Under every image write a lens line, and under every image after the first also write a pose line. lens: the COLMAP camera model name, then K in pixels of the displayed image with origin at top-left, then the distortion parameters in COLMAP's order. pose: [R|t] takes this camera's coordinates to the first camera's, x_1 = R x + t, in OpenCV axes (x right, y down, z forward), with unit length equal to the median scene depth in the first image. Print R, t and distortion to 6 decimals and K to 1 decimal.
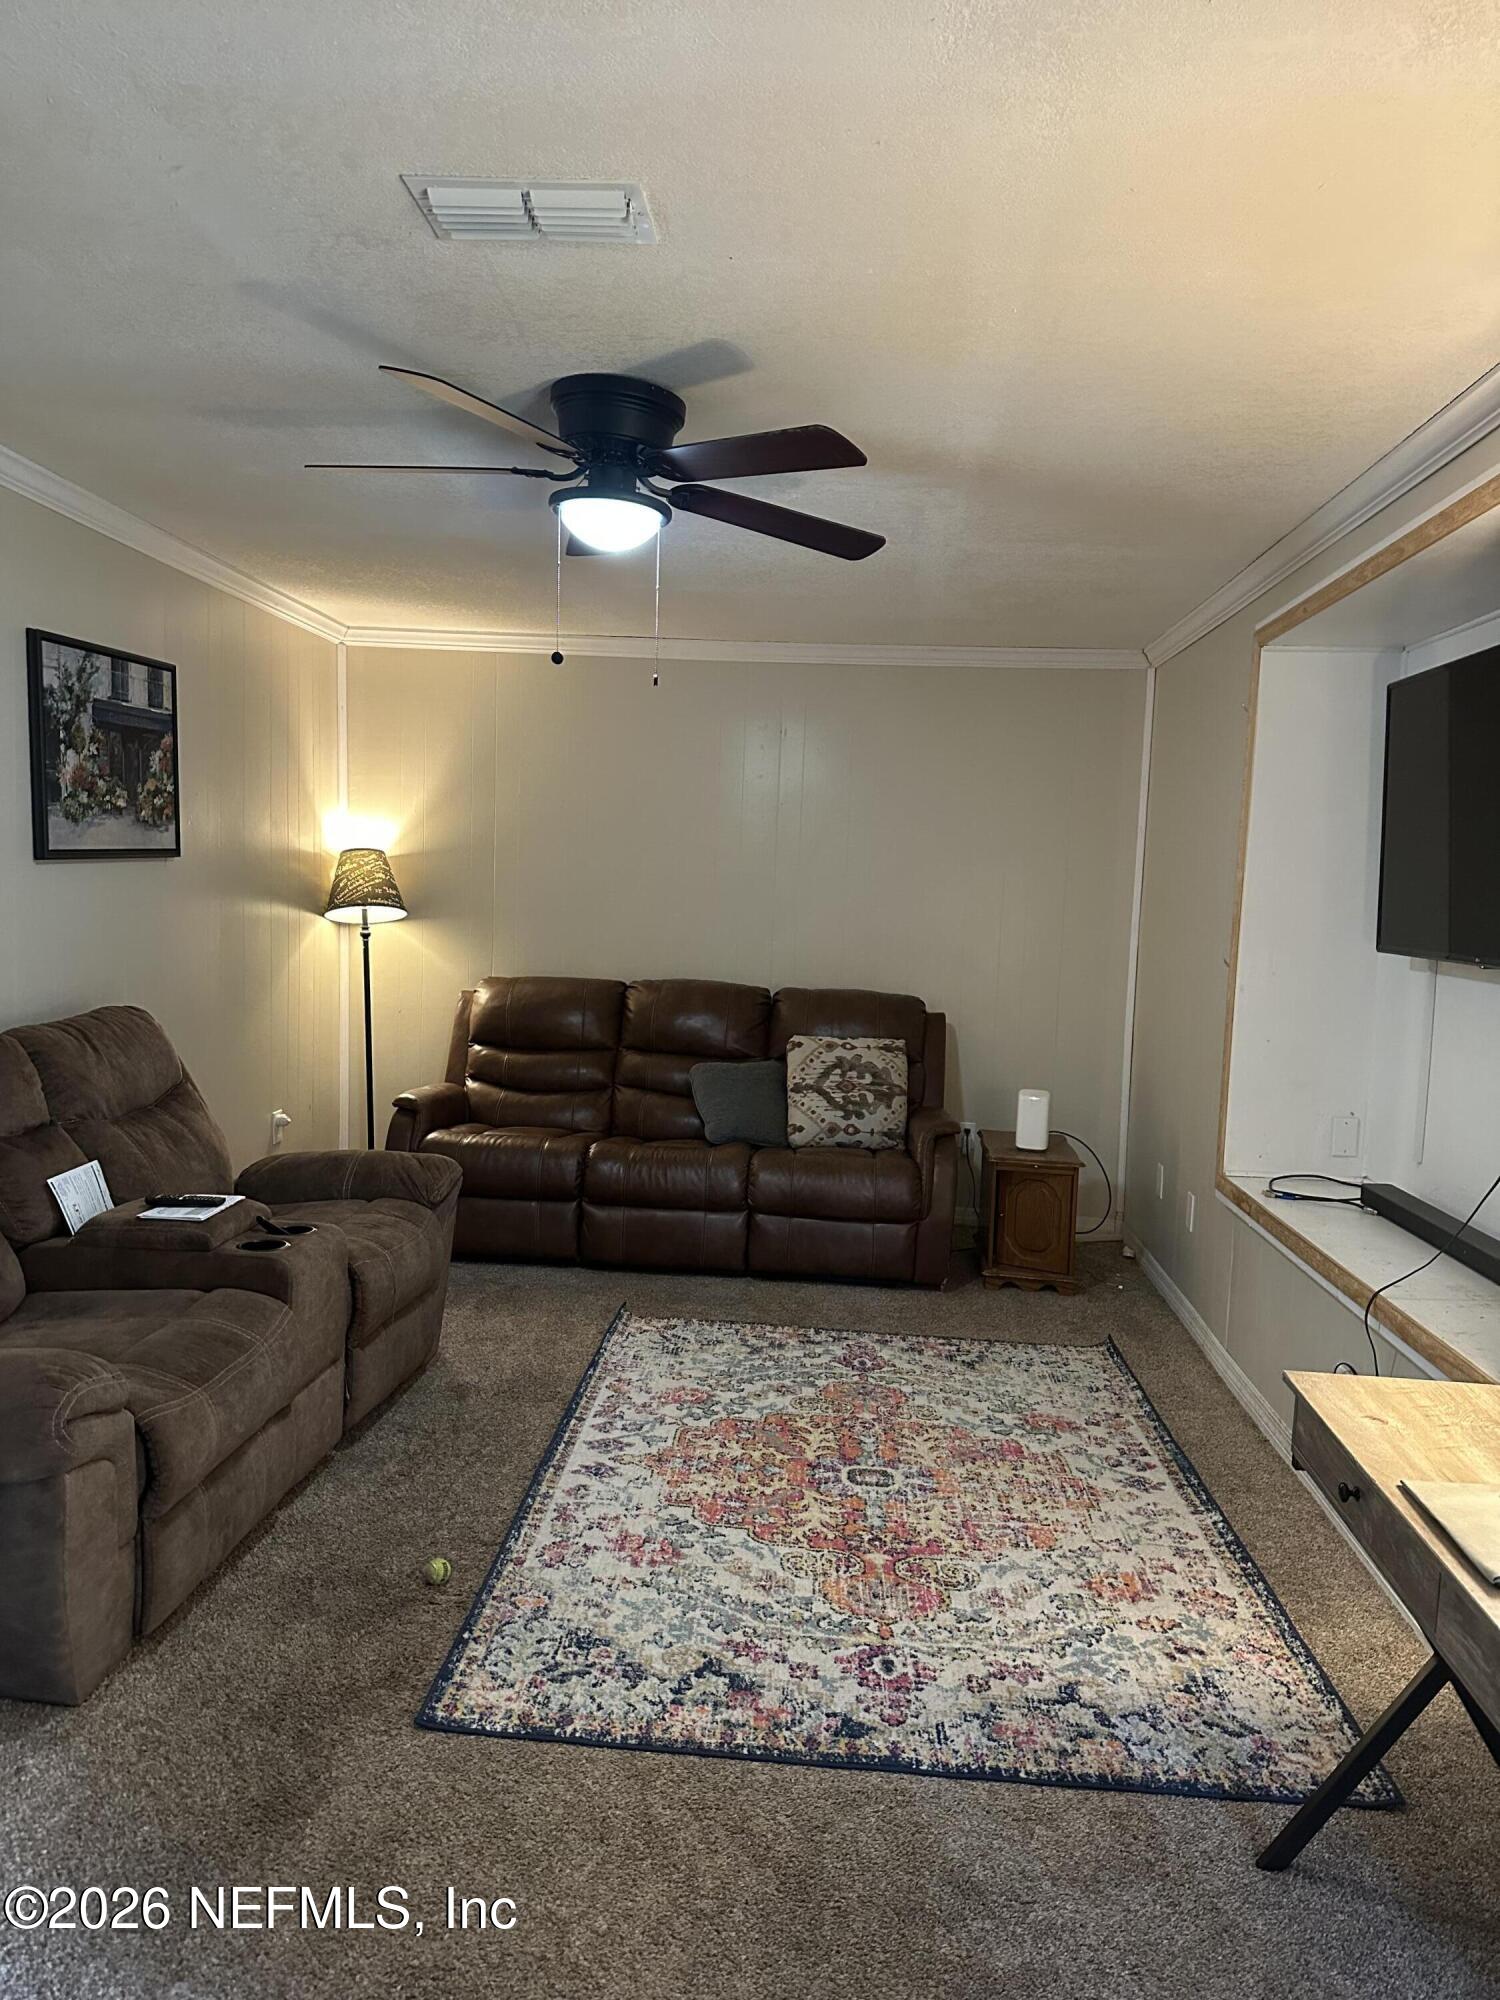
lens RADIAL K [[1390.0, 0, 751.8], [0, 1390.0, 998.4], [0, 0, 1]] dist [0.067162, -0.090164]
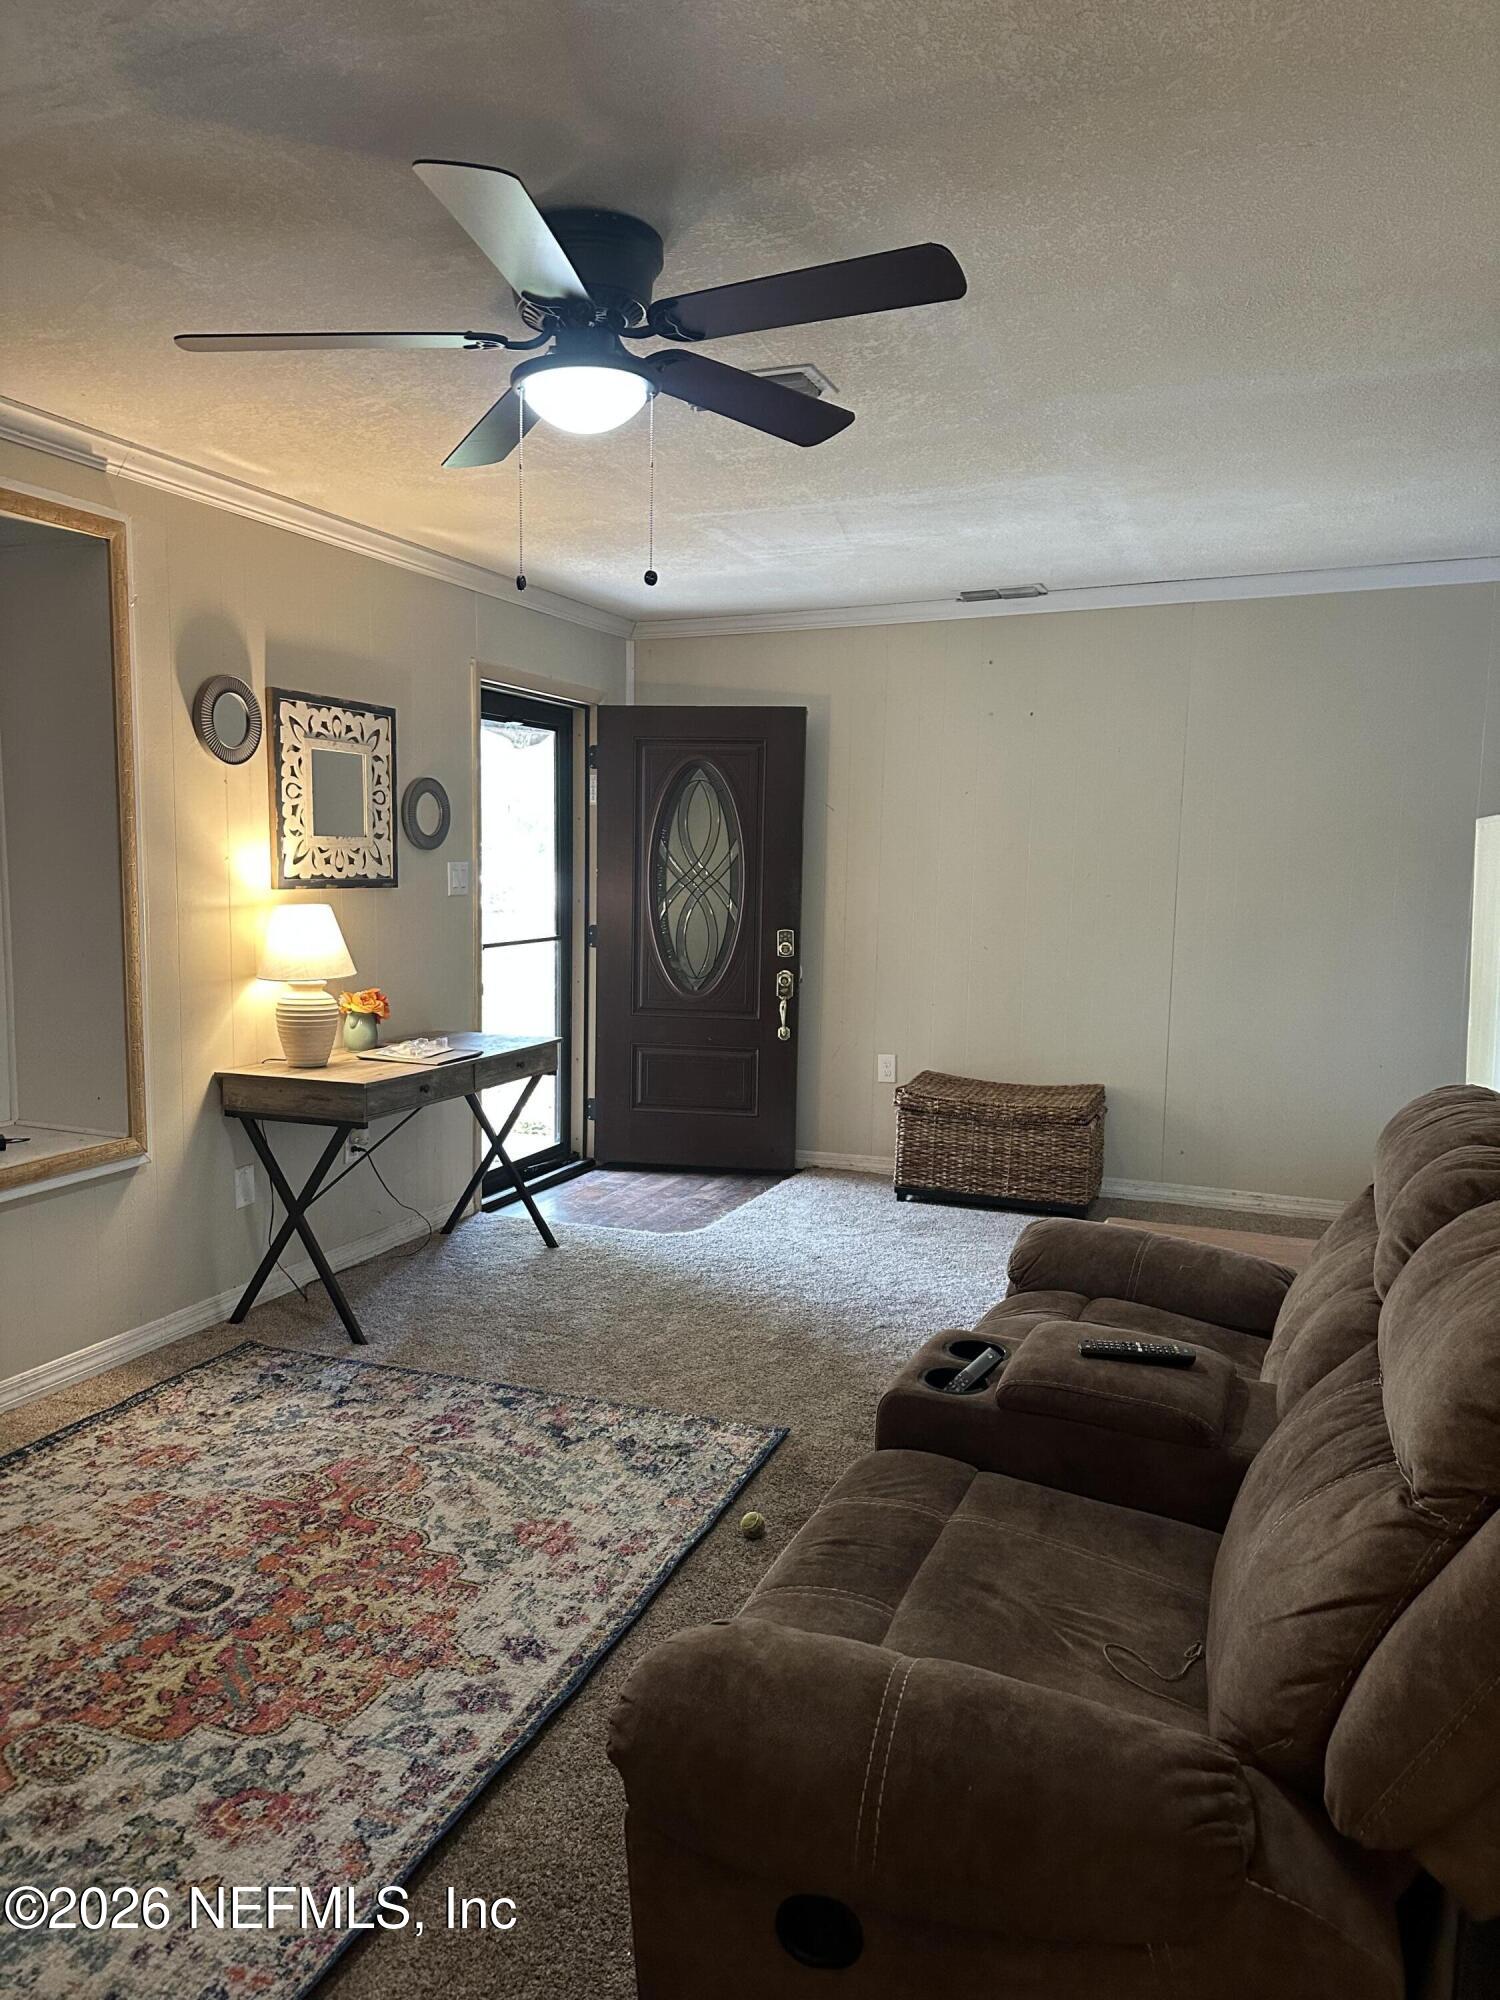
lens RADIAL K [[1390.0, 0, 751.2], [0, 1390.0, 1005.0], [0, 0, 1]] dist [0.067162, -0.090164]
pose [[-0.953431, -0.087865, 0.288529, -0.446274], [-0.029633, 0.979286, 0.200302, -0.157753], [-0.300152, 0.182424, -0.936285, 1.755814]]
